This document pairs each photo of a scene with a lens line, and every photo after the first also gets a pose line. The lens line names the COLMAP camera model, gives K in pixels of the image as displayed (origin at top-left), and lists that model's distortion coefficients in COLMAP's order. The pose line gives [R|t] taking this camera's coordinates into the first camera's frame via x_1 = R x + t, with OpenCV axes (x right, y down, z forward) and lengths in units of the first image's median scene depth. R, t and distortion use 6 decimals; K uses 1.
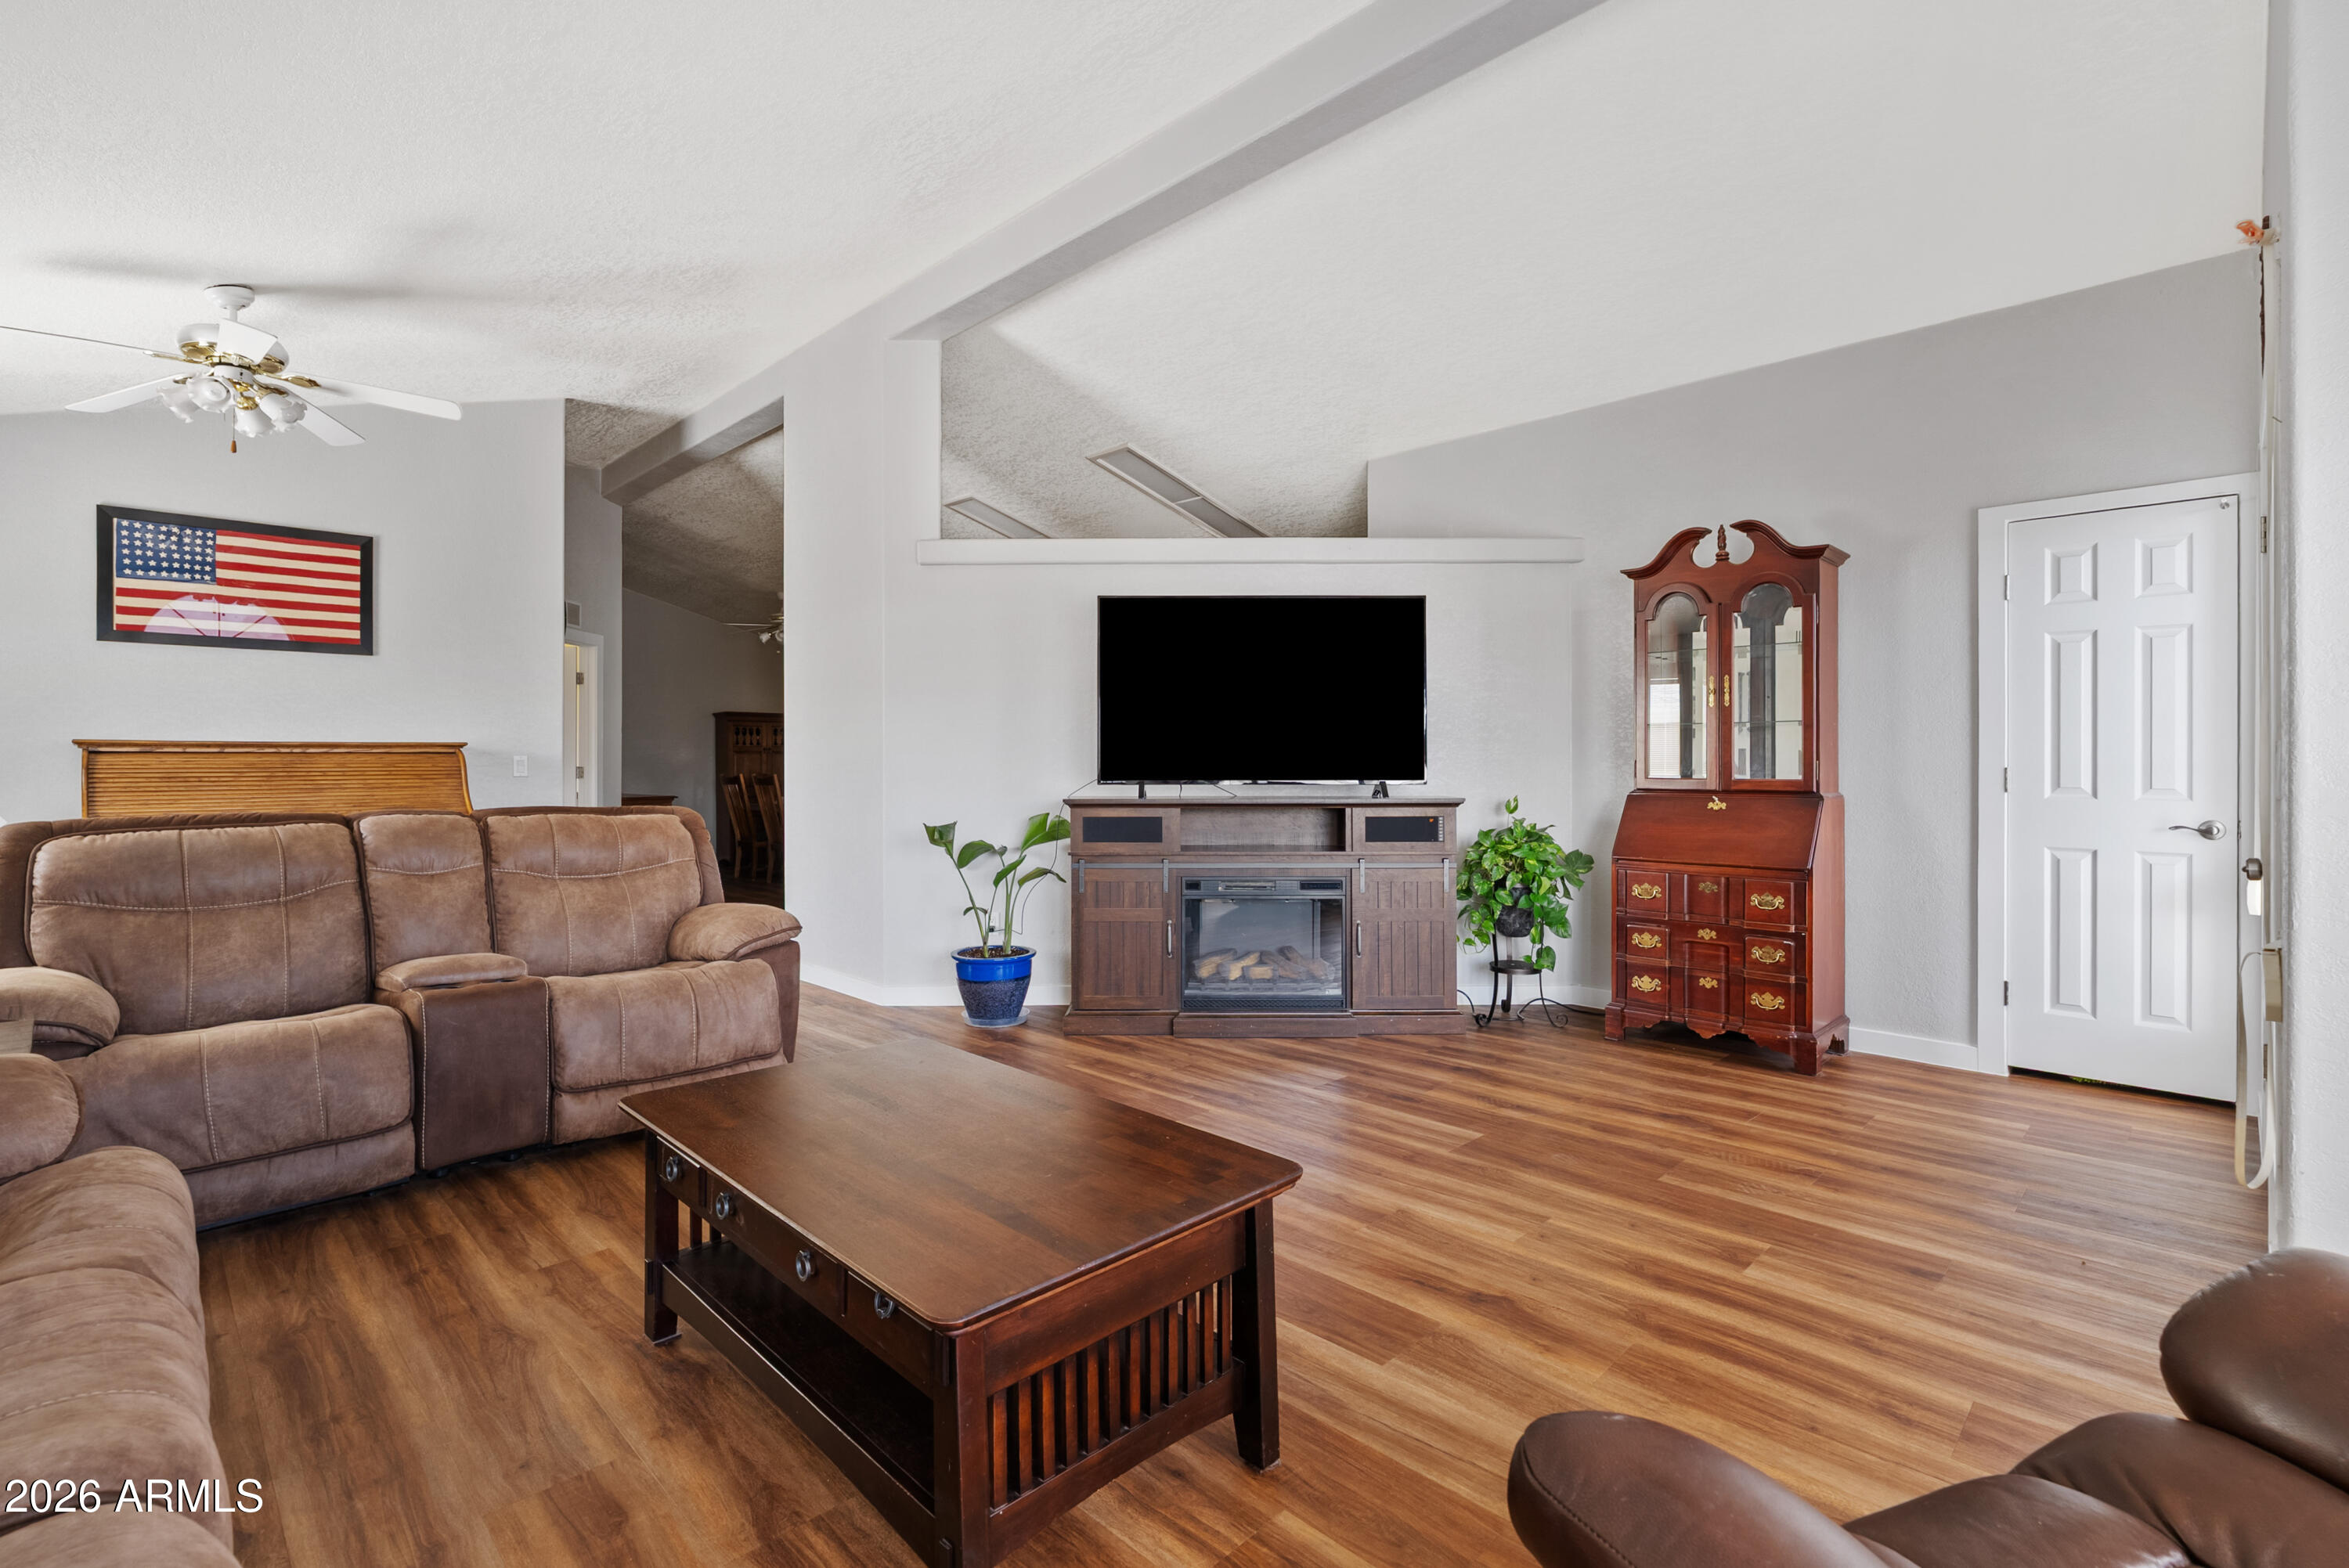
lens RADIAL K [[1063.2, 0, 1178.6], [0, 1063.2, 776.8], [0, 0, 1]] dist [0.000444, 0.000059]
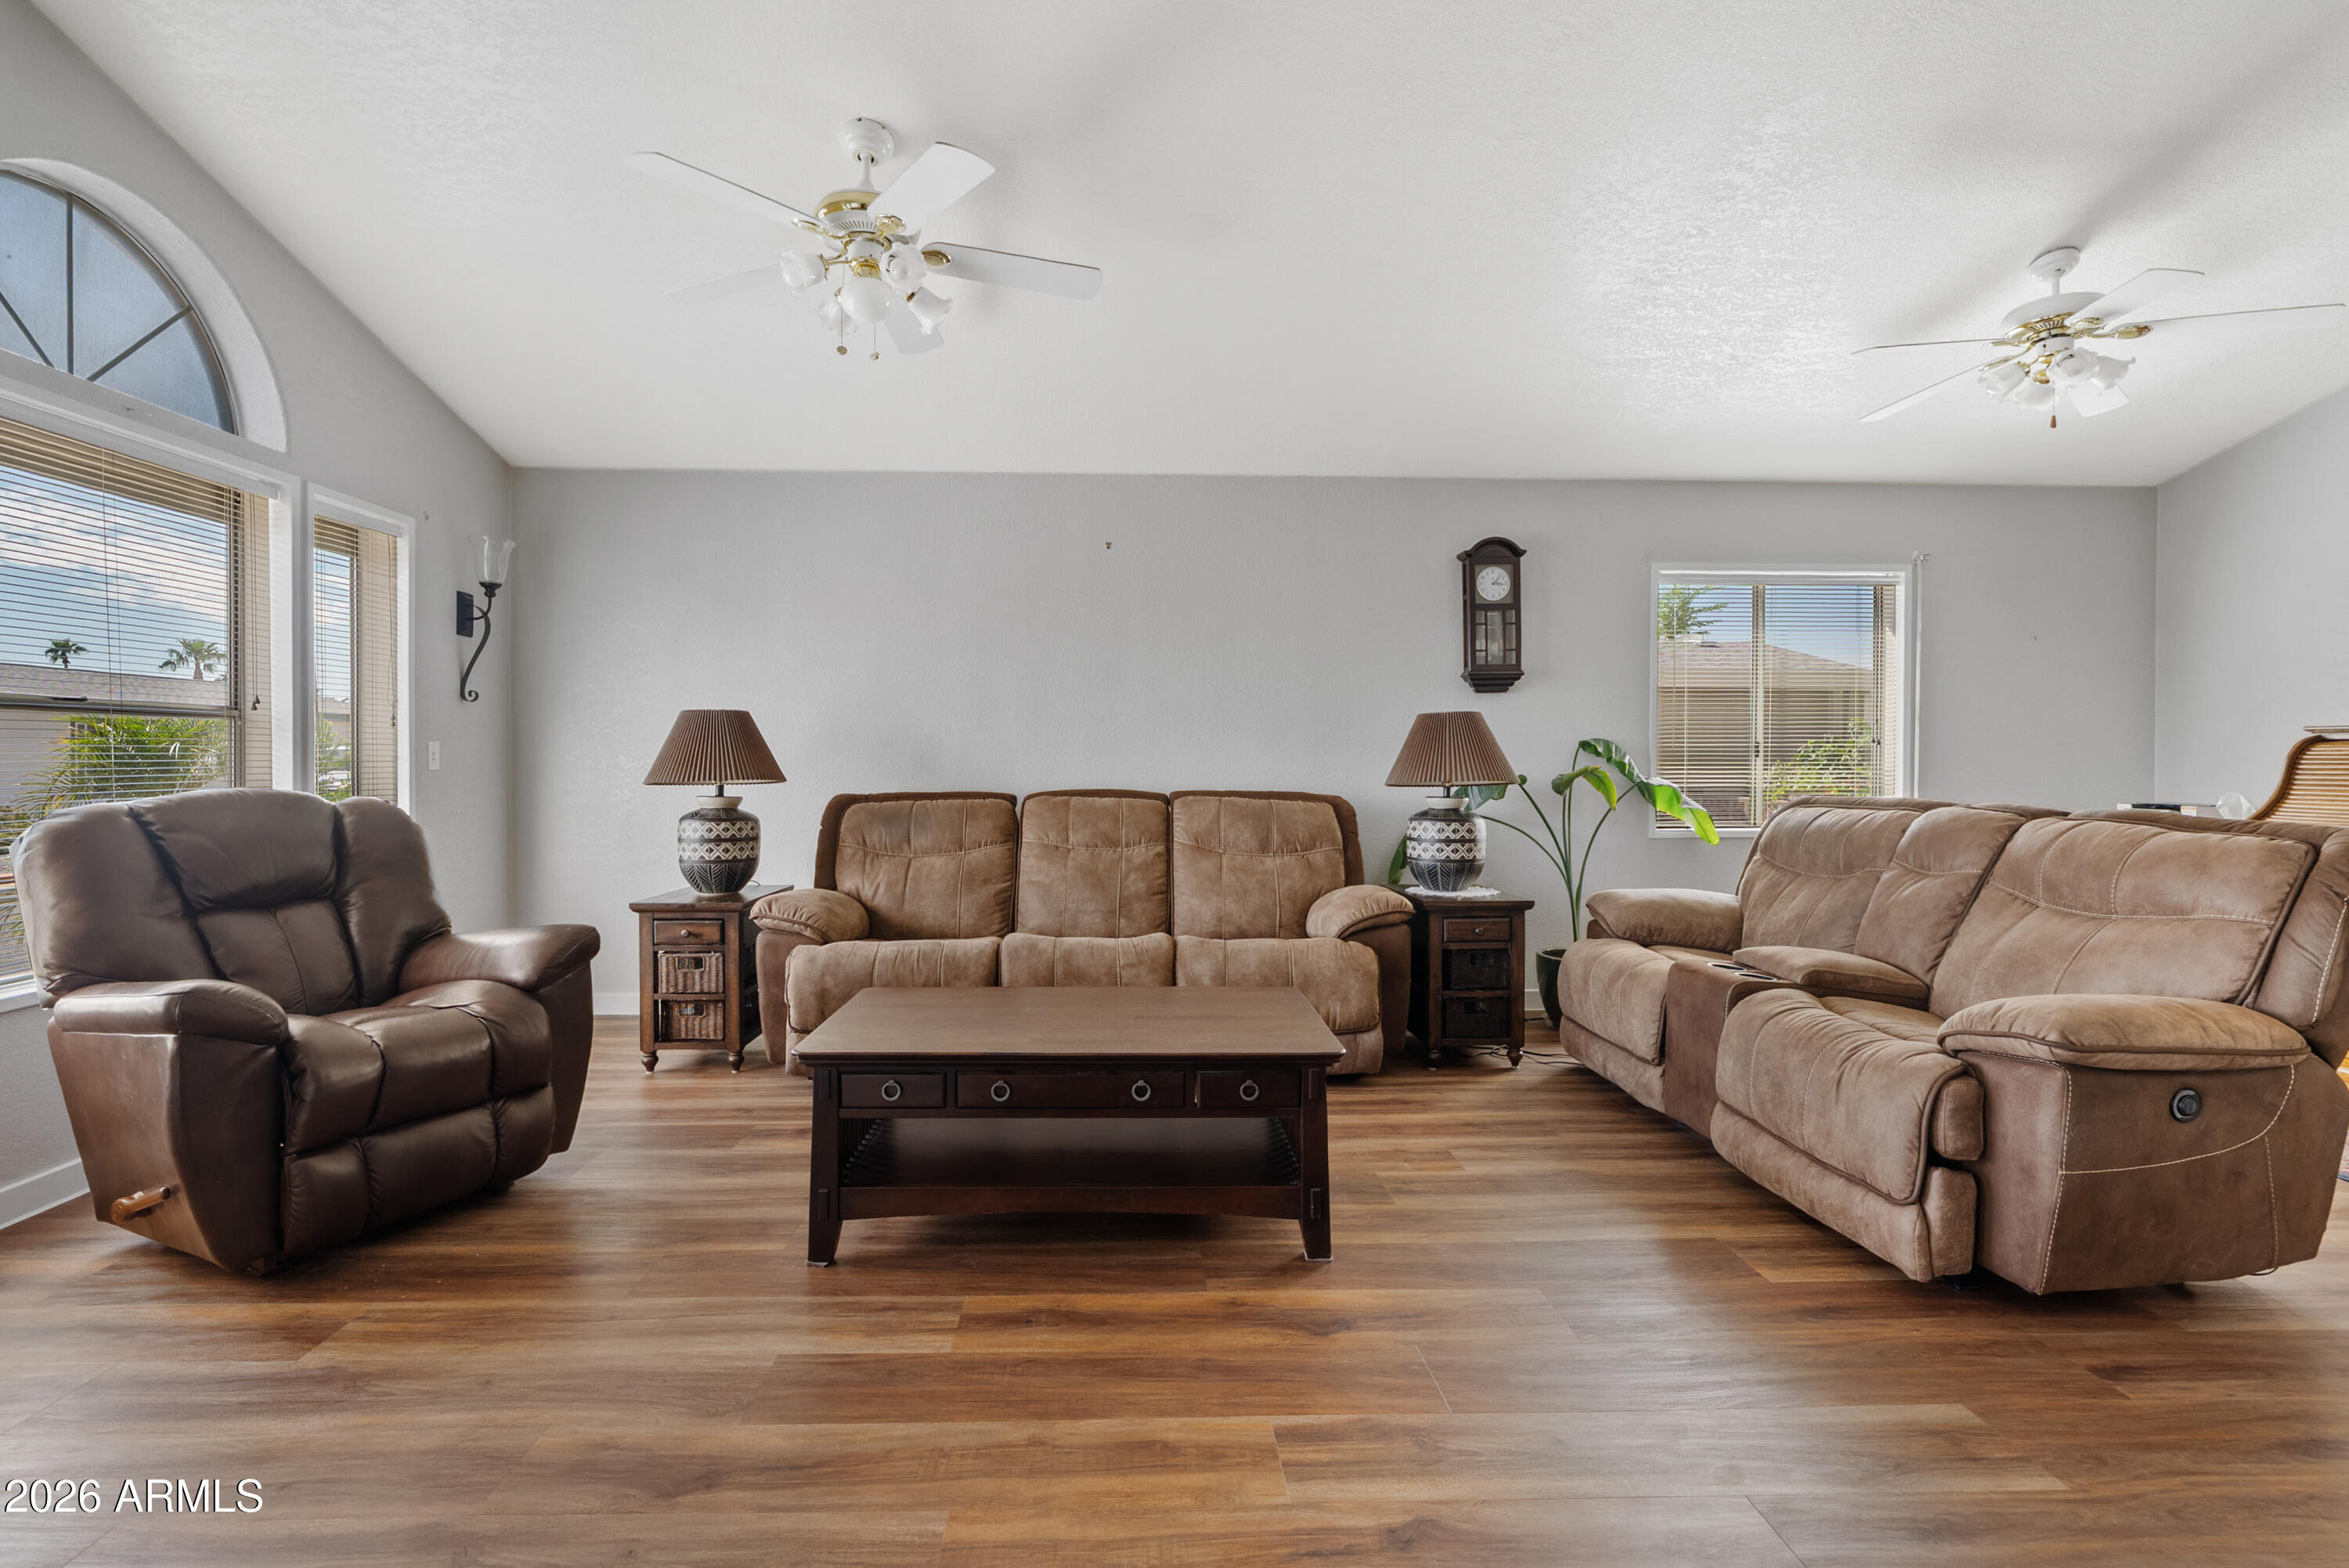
lens RADIAL K [[1063.2, 0, 1170.5], [0, 1063.2, 776.3], [0, 0, 1]] dist [0.000444, 0.000059]
pose [[-0.664071, 0.009192, -0.747613, 0.592615], [-0.003993, 0.999867, 0.015840, -0.004044], [0.747659, 0.013504, -0.663945, 1.662450]]
